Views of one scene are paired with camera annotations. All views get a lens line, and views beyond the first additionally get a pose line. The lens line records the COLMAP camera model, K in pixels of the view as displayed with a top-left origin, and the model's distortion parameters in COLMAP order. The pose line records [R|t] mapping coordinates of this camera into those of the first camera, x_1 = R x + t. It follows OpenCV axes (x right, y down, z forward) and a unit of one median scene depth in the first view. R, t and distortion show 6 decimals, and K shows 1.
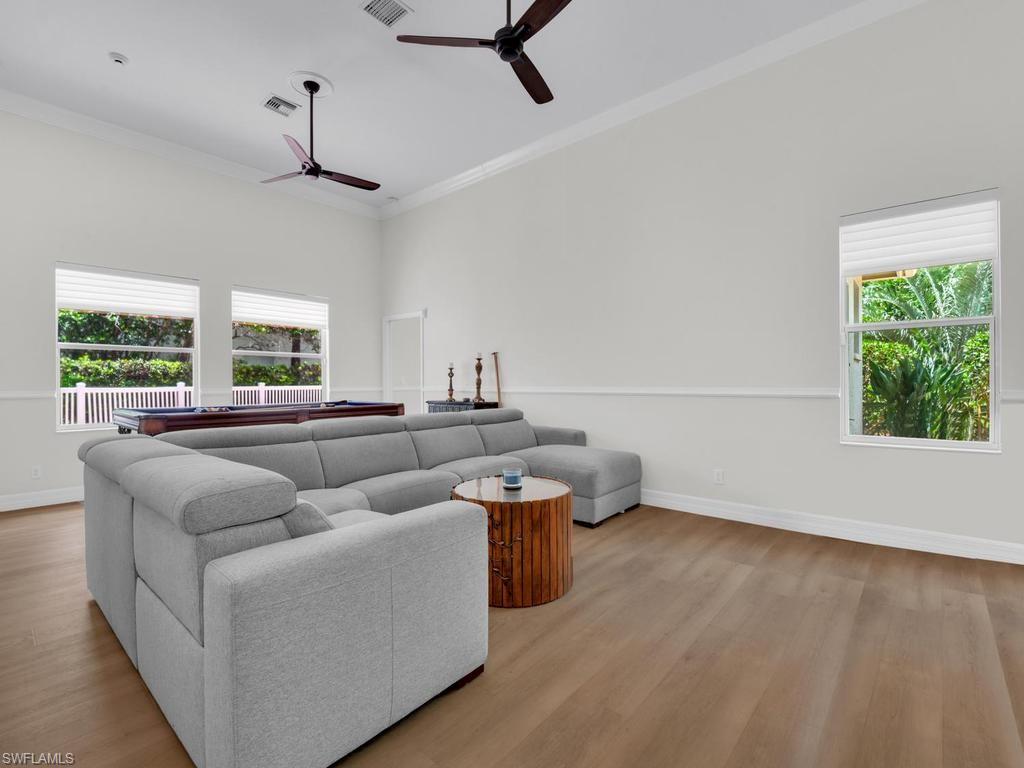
lens RADIAL K [[471.8, 0, 512.0], [0, 471.8, 384.0], [0, 0, 1]] dist [-0.000626, -0.011429]
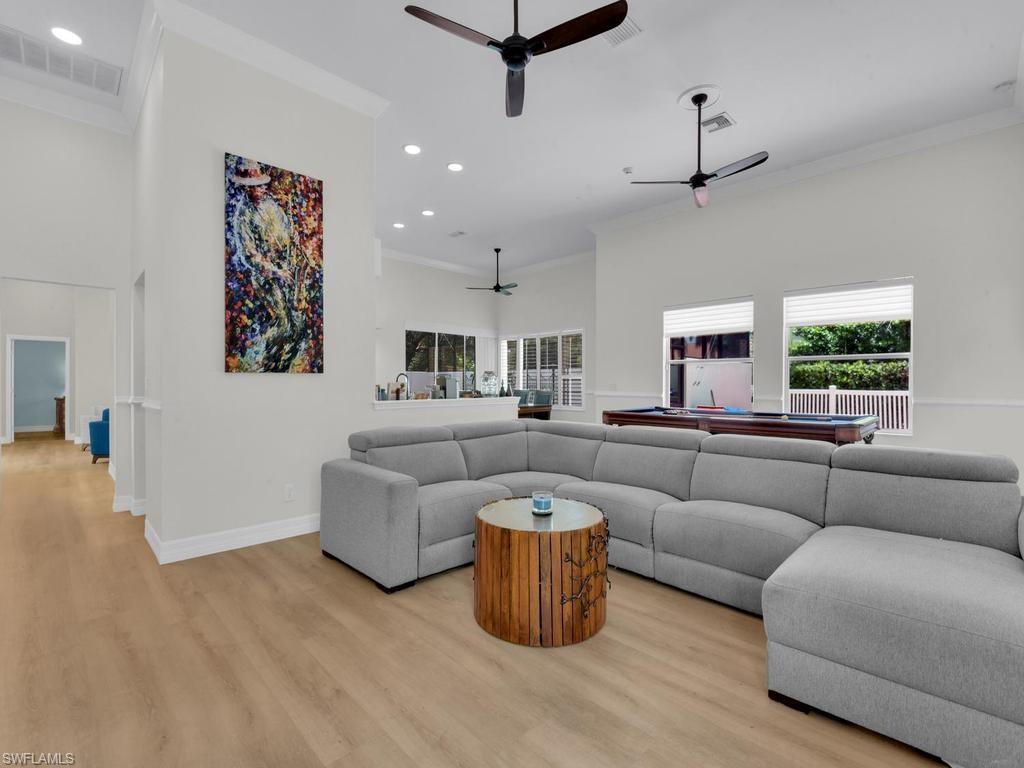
lens RADIAL K [[471.8, 0, 512.0], [0, 471.8, 384.0], [0, 0, 1]] dist [-0.000626, -0.011429]
pose [[-0.095810, 0.008065, -0.995367, 0.628886], [-0.004276, 0.999955, 0.008513, -0.027117], [0.995390, 0.005072, -0.095771, 0.702955]]
